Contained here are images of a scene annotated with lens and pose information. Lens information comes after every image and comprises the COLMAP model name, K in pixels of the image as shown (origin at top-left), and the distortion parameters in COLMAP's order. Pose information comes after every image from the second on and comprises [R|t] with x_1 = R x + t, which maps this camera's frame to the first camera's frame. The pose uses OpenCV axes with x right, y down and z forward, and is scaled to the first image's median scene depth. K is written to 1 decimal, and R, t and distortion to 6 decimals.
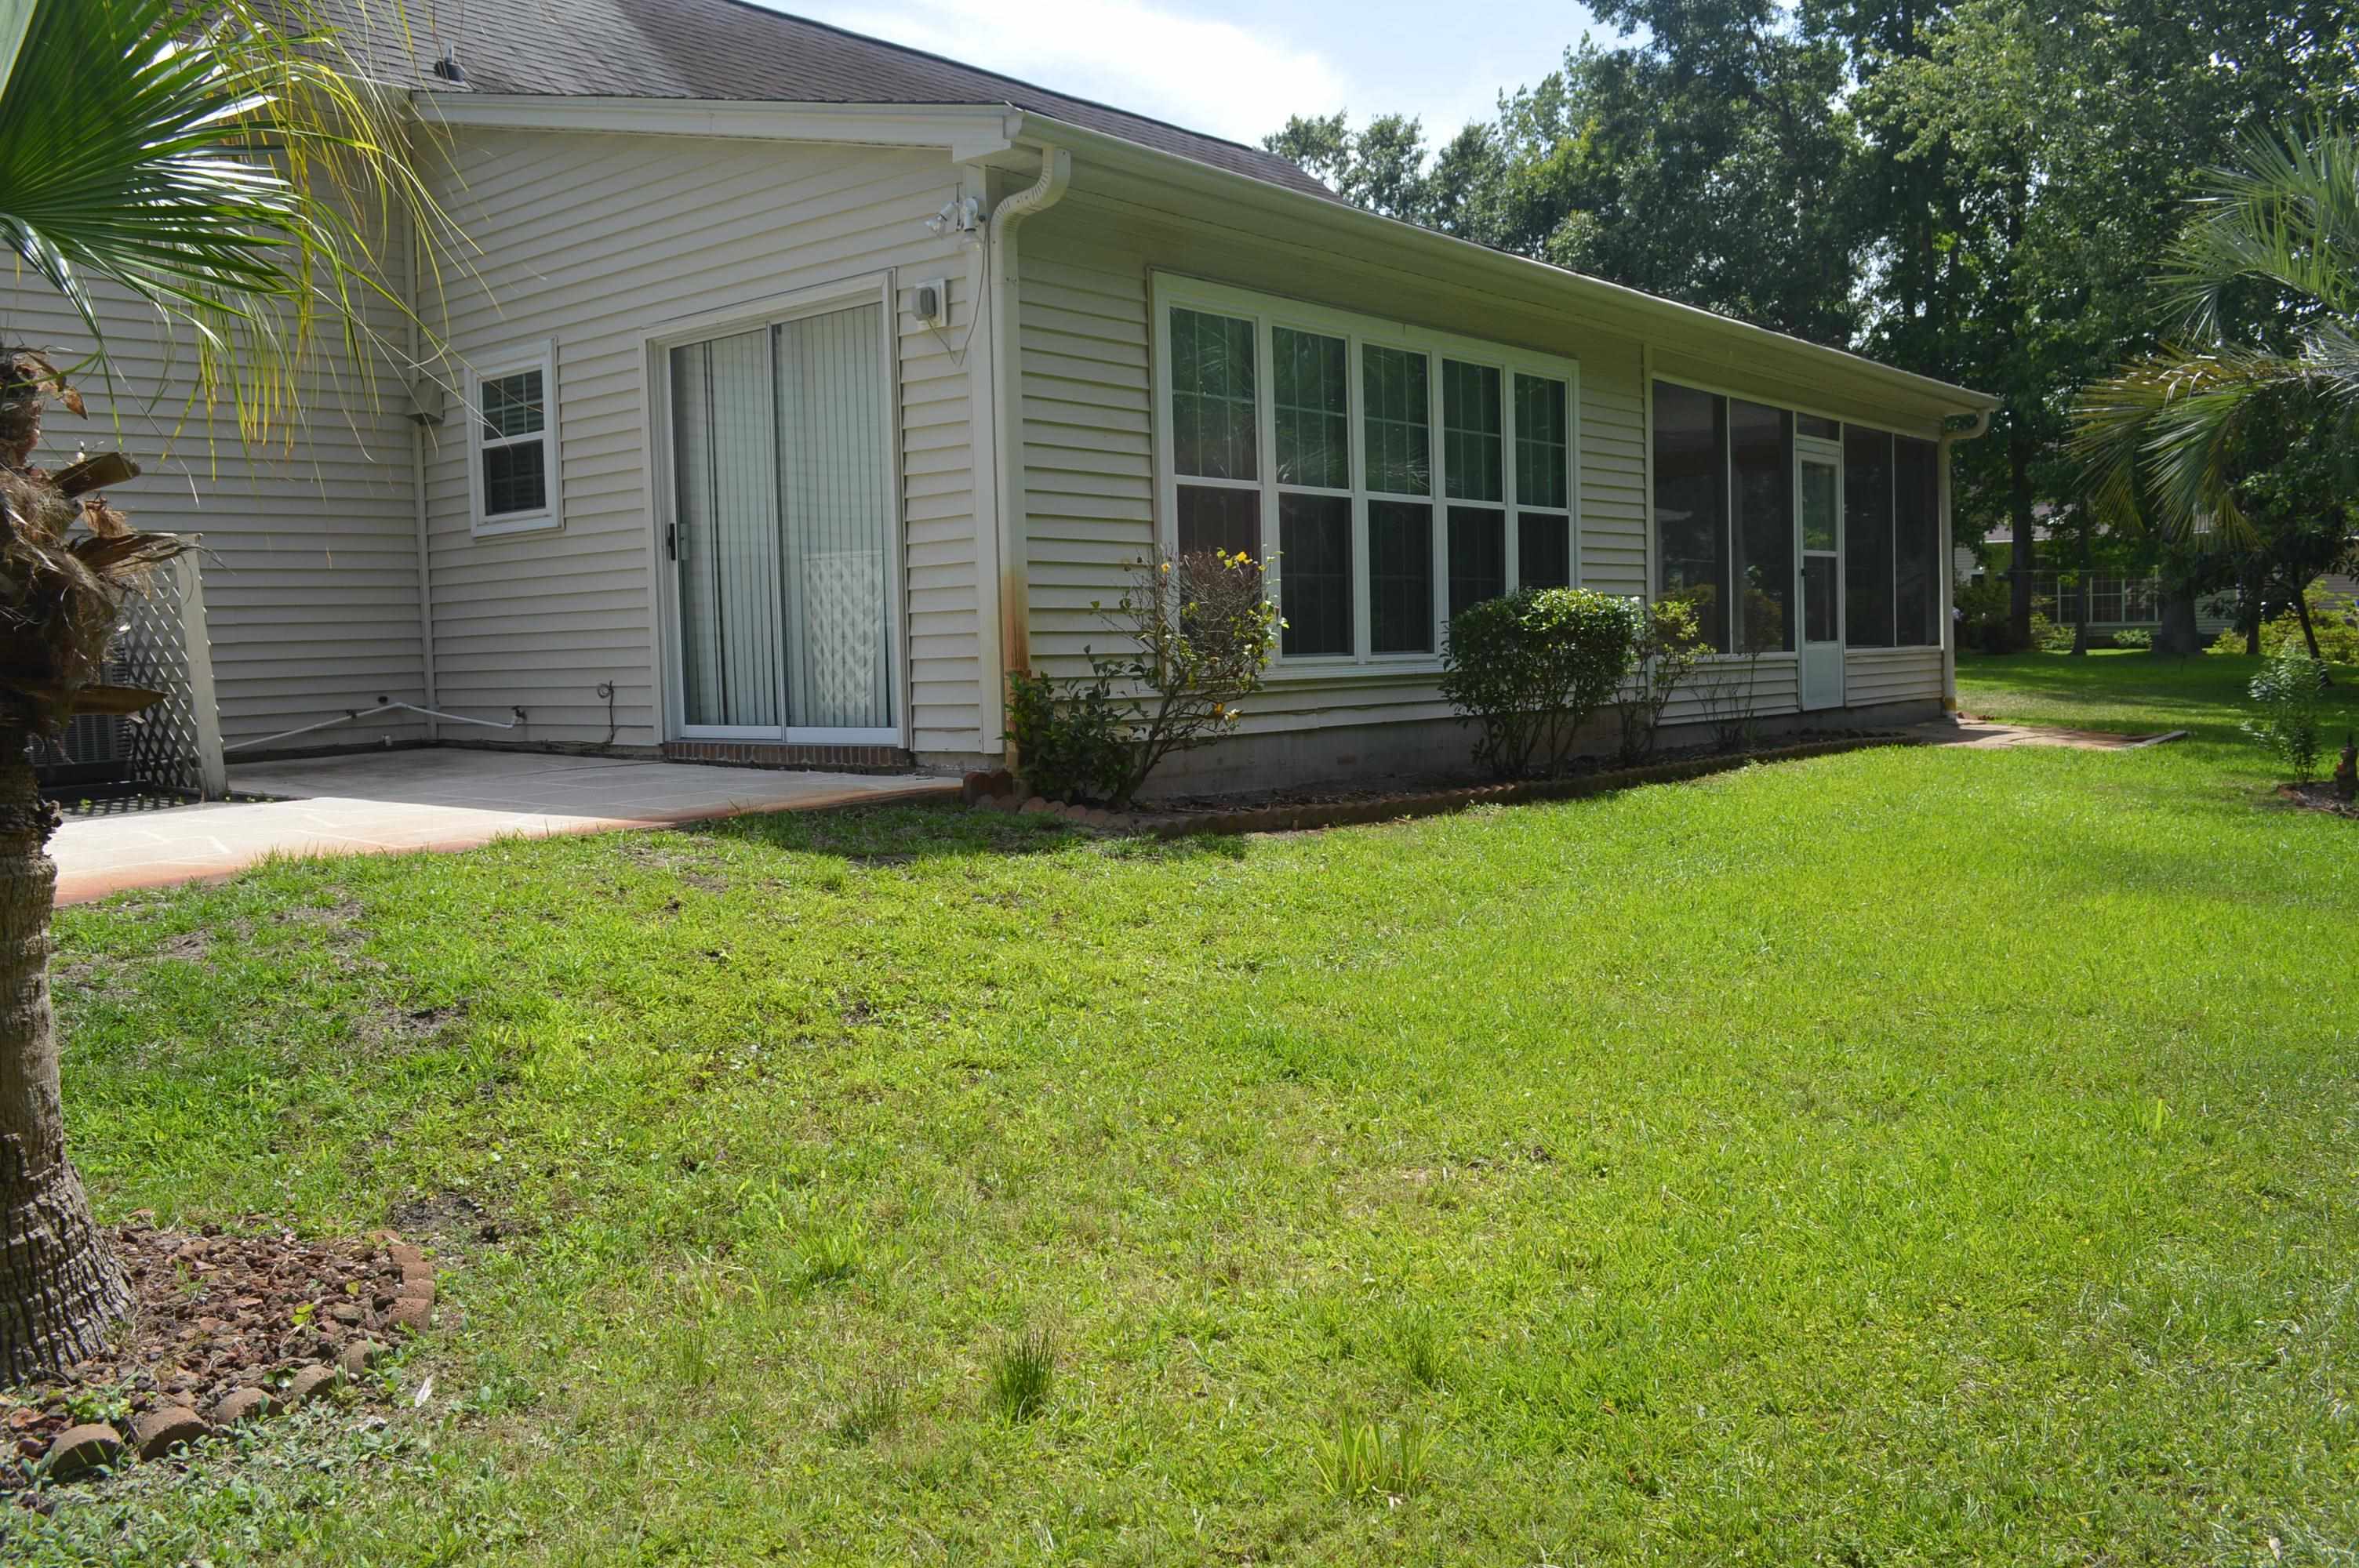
lens RADIAL K [[1883.1, 0, 1179.5], [0, 1883.1, 784.0], [0, 0, 1]] dist [-0.086610, 0.018232]
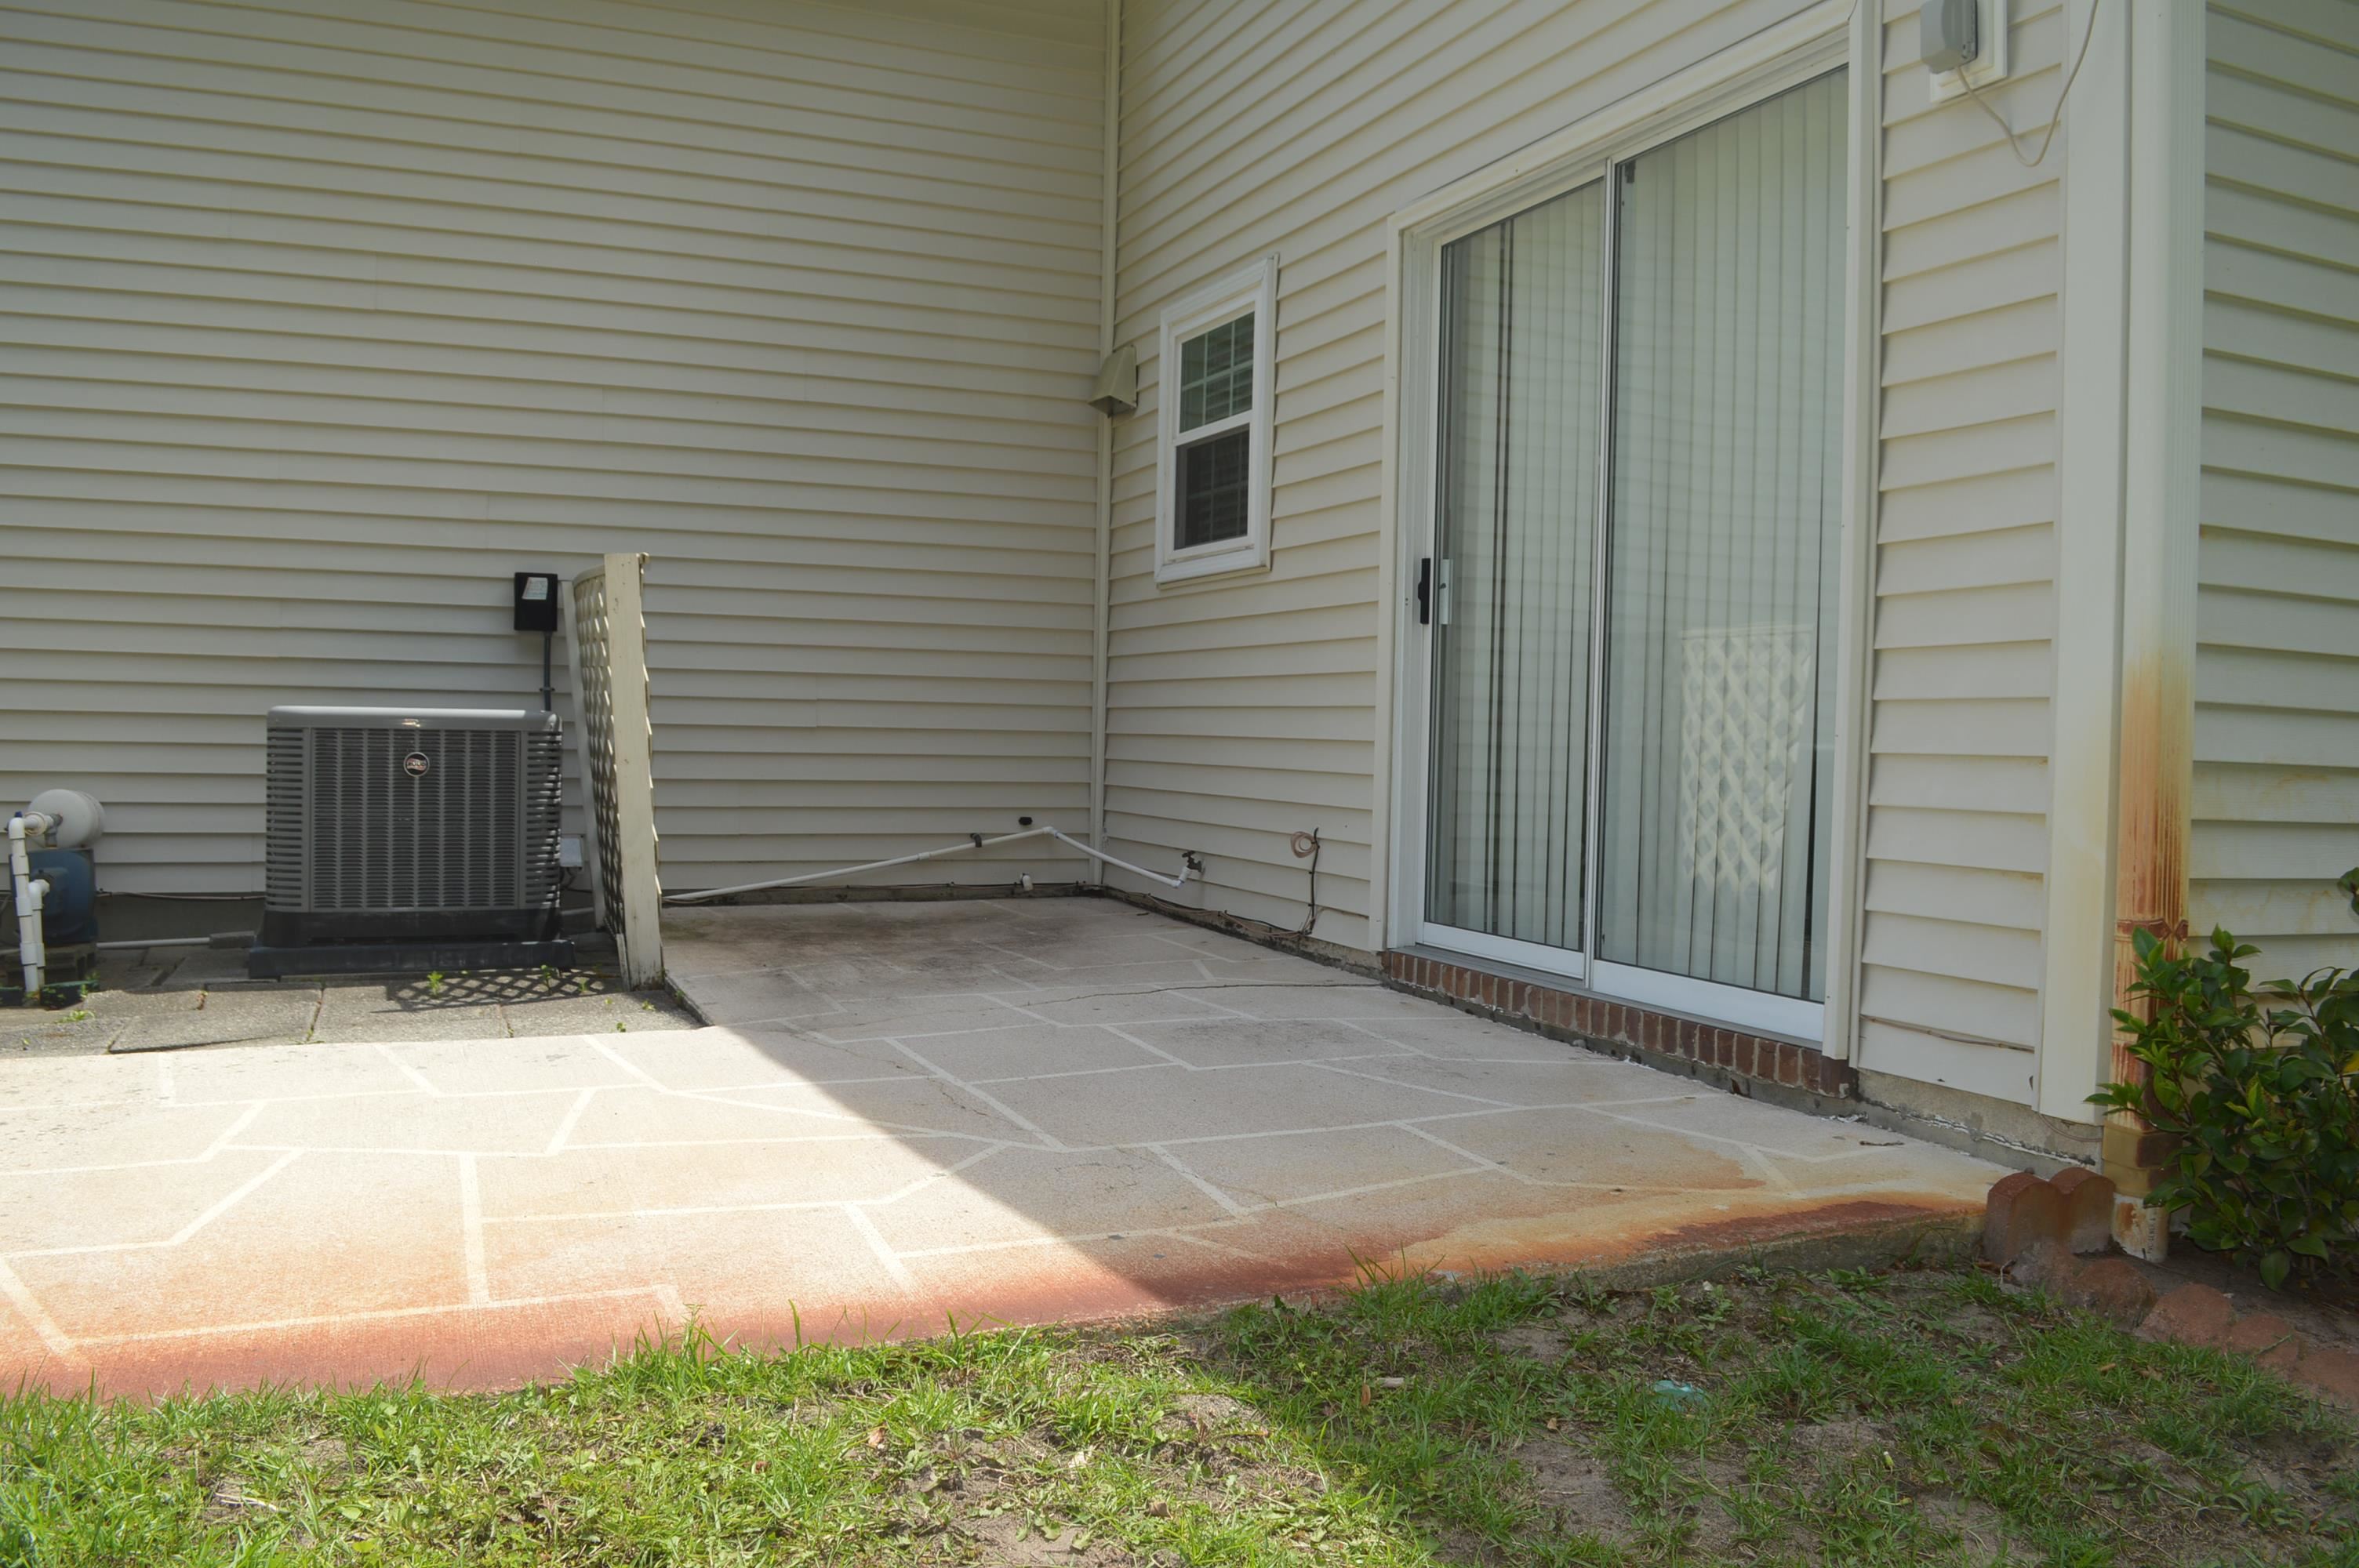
lens RADIAL K [[1883.1, 0, 1179.5], [0, 1883.1, 784.0], [0, 0, 1]] dist [-0.086610, 0.018232]
pose [[0.886325, 0.061567, -0.458953, -0.075803], [-0.083895, 0.996070, -0.028396, -0.049912], [0.455401, 0.063672, 0.888007, 0.470023]]
